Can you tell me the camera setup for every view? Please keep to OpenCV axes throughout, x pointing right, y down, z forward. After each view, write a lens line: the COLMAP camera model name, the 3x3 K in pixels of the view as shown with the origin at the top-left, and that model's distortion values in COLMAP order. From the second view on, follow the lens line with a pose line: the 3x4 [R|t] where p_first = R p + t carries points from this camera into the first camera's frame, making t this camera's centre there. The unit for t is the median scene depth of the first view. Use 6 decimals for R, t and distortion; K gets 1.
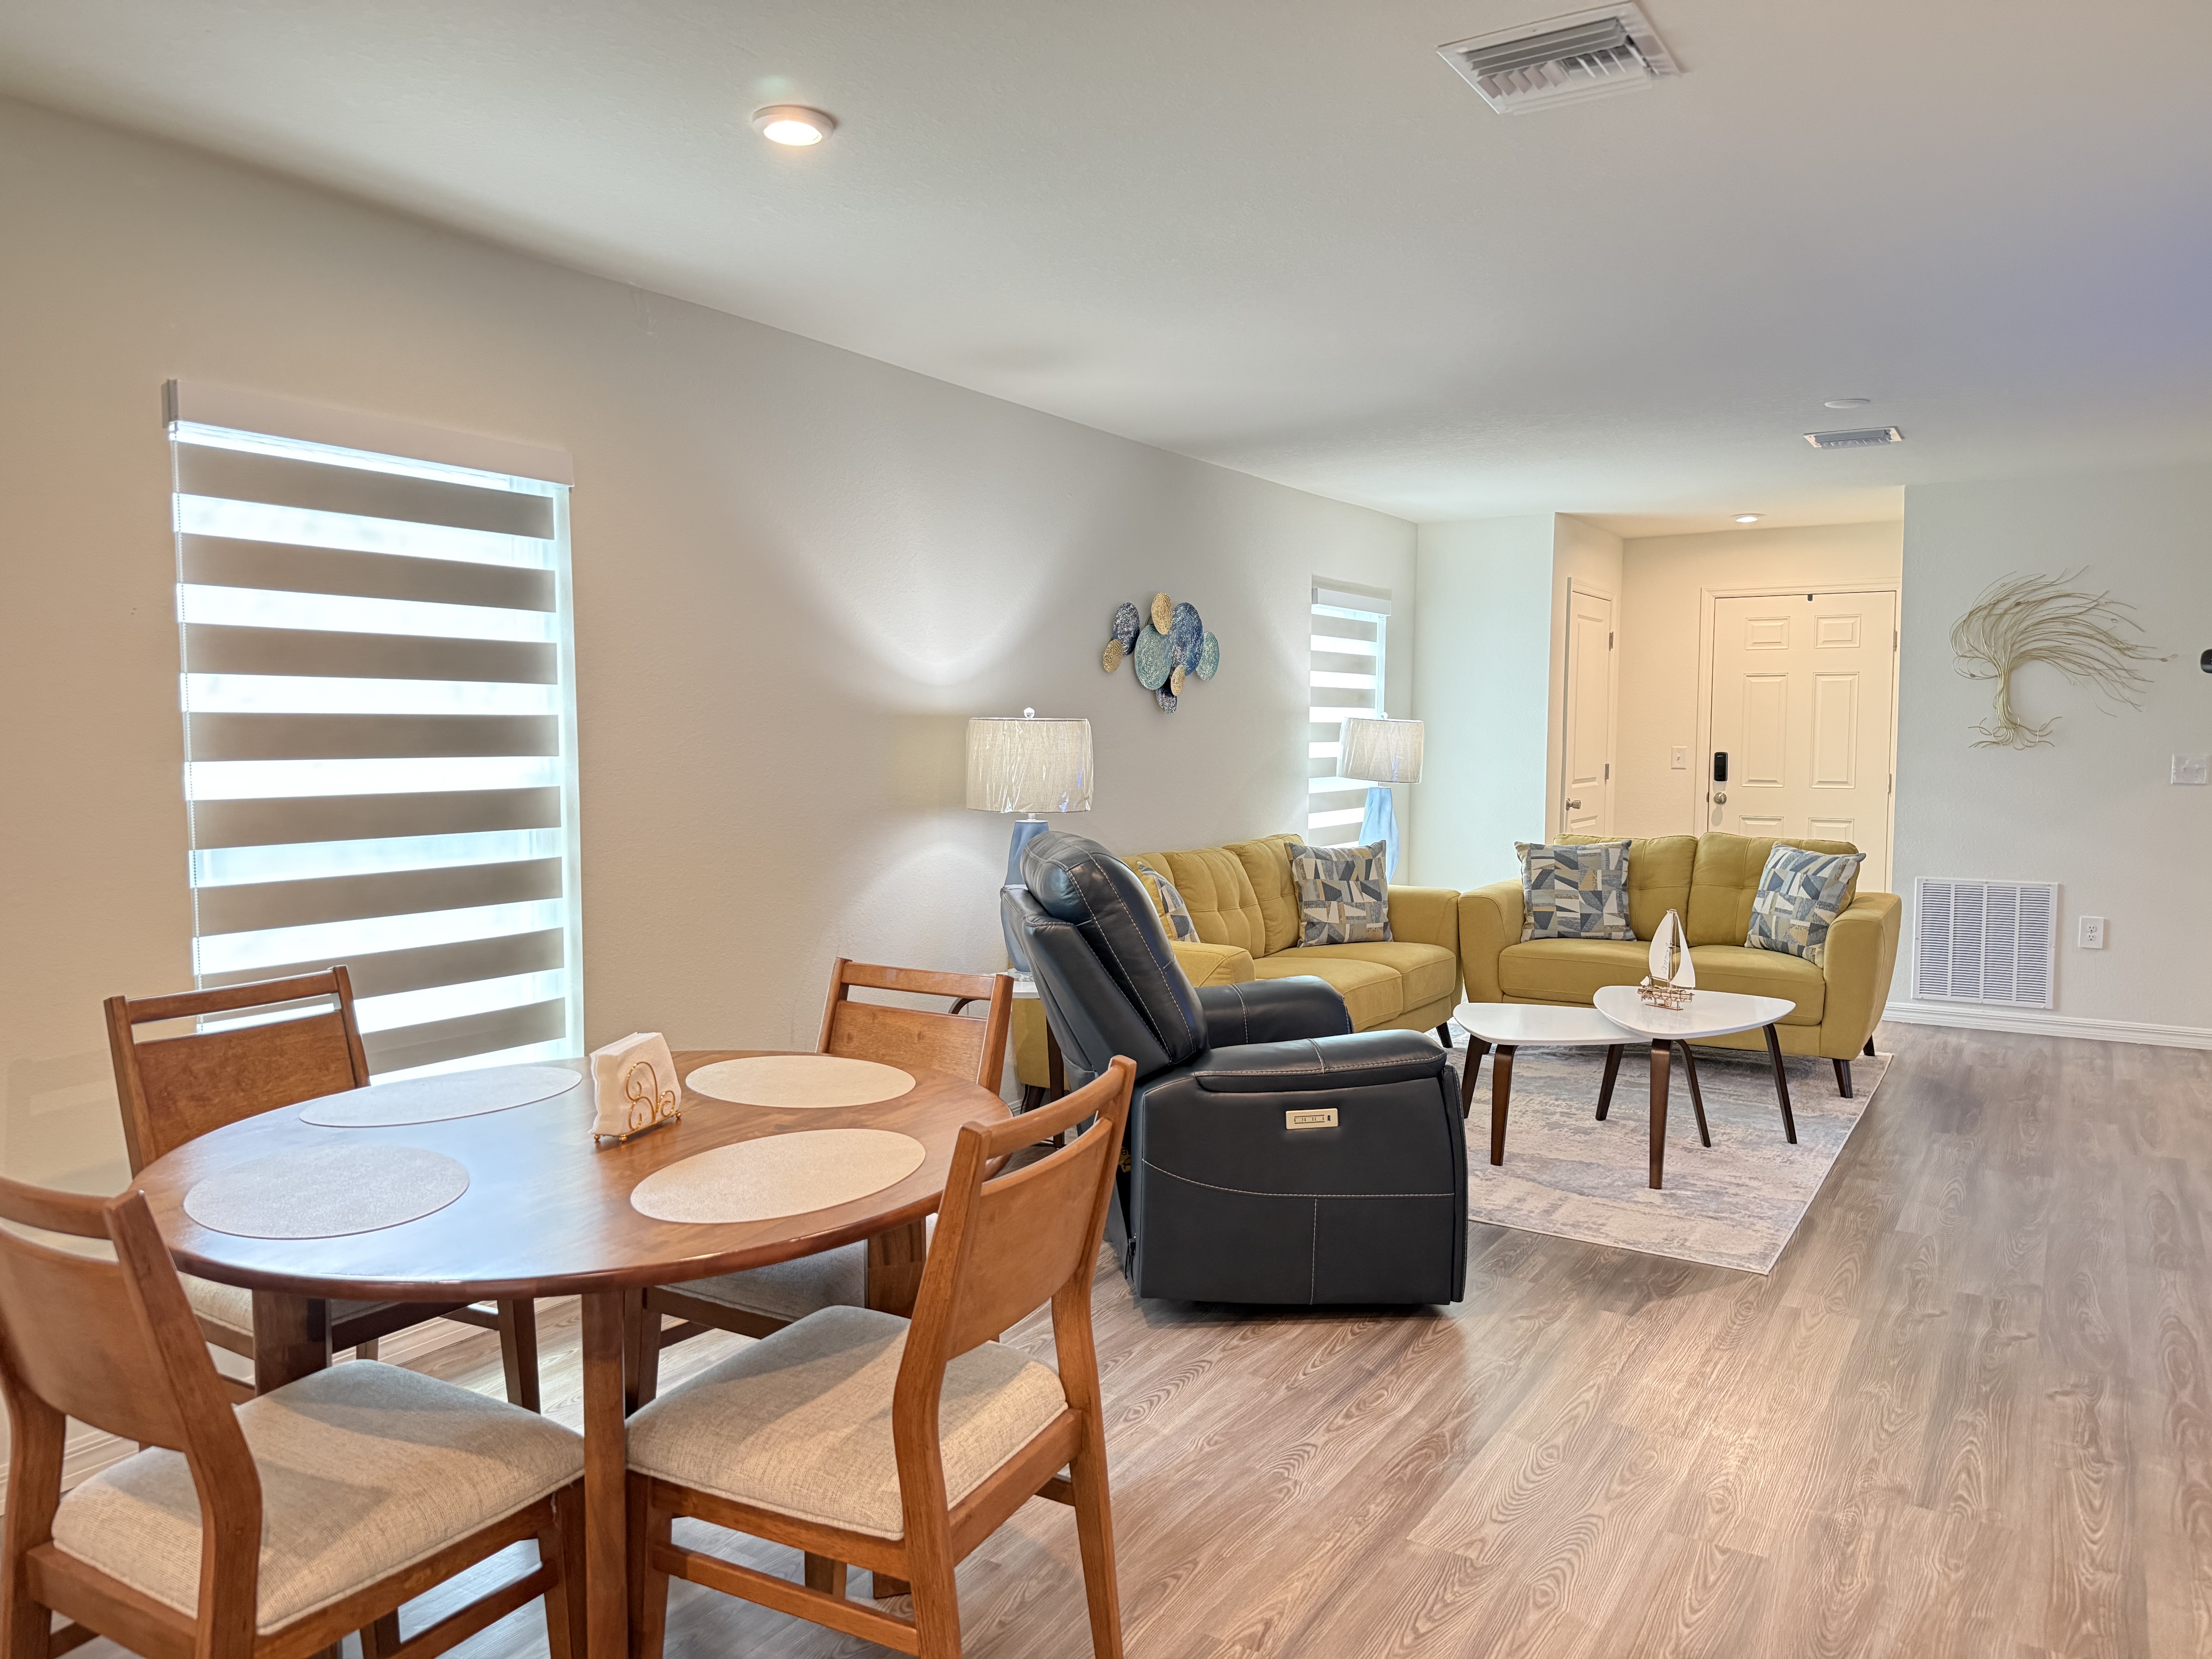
lens RADIAL K [[1567.9, 0, 1114.7], [0, 1567.9, 832.6], [0, 0, 1]] dist [0.123296, -0.168837]
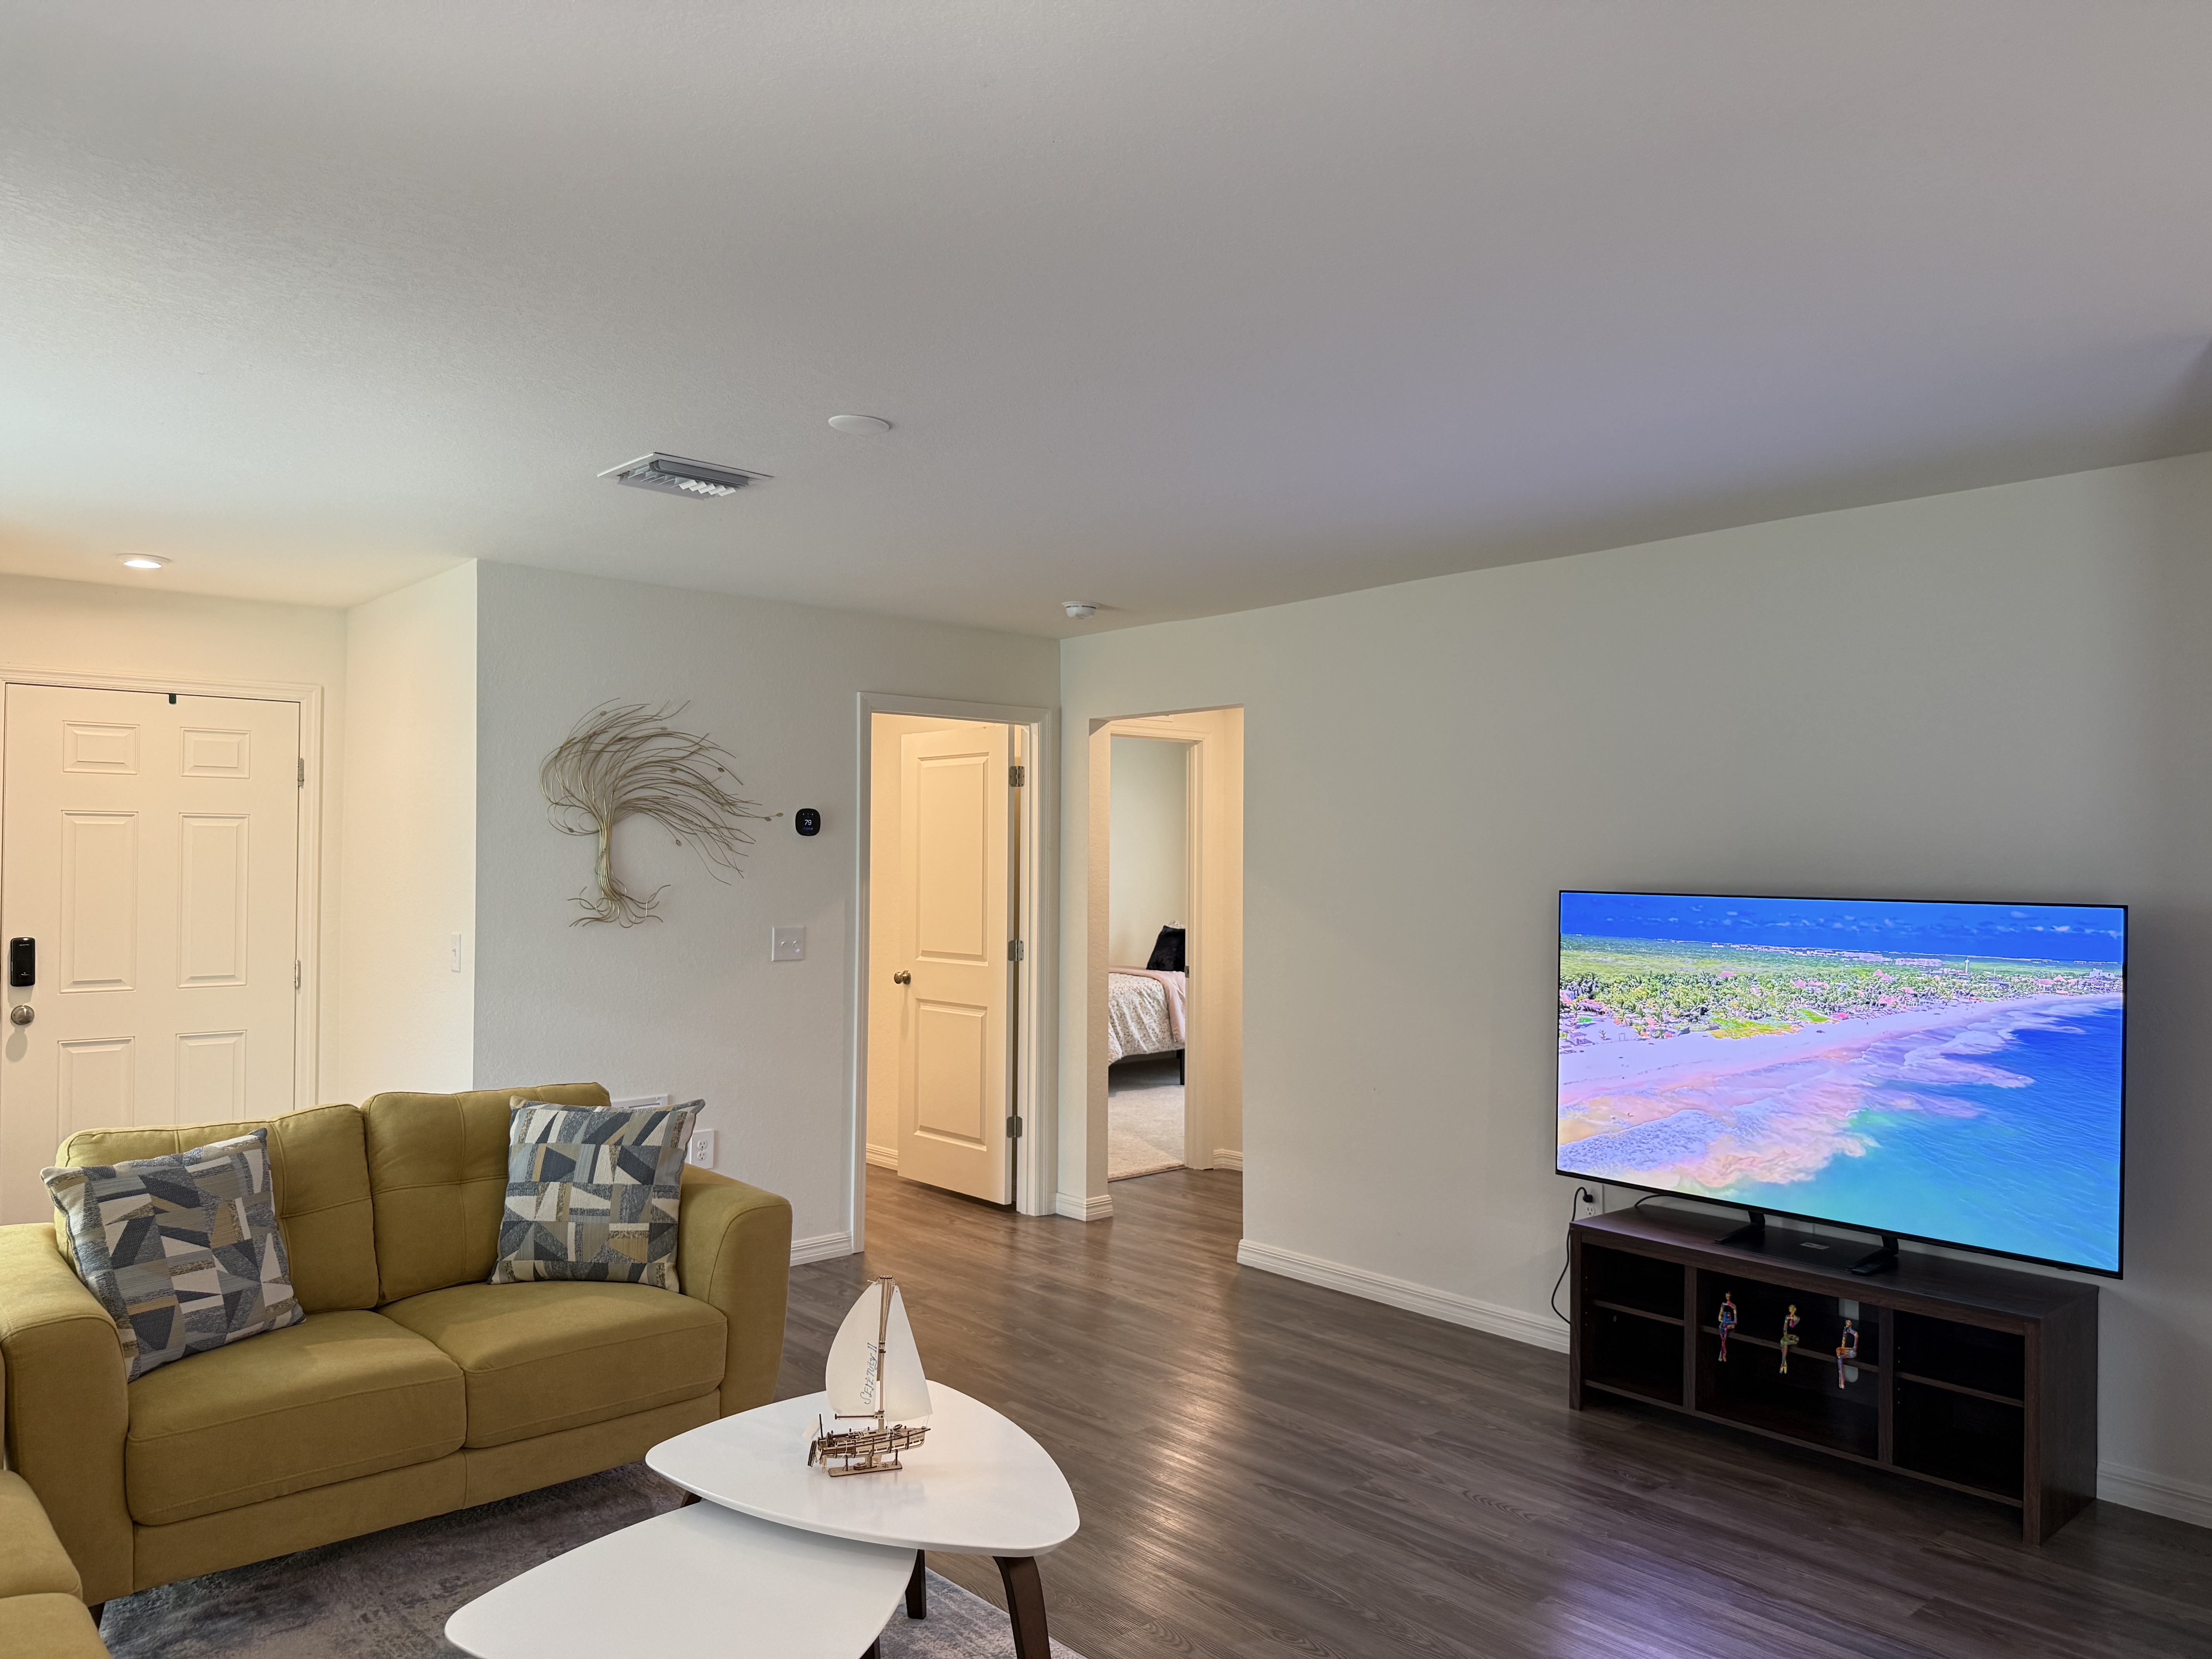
lens RADIAL K [[1567.9, 0, 1114.7], [0, 1567.9, 832.6], [0, 0, 1]] dist [0.123296, -0.168837]
pose [[0.297984, 0.018050, 0.954400, -0.104062], [0.059918, 0.997496, -0.037573, -0.058204], [-0.952689, 0.068382, 0.296156, 0.582711]]
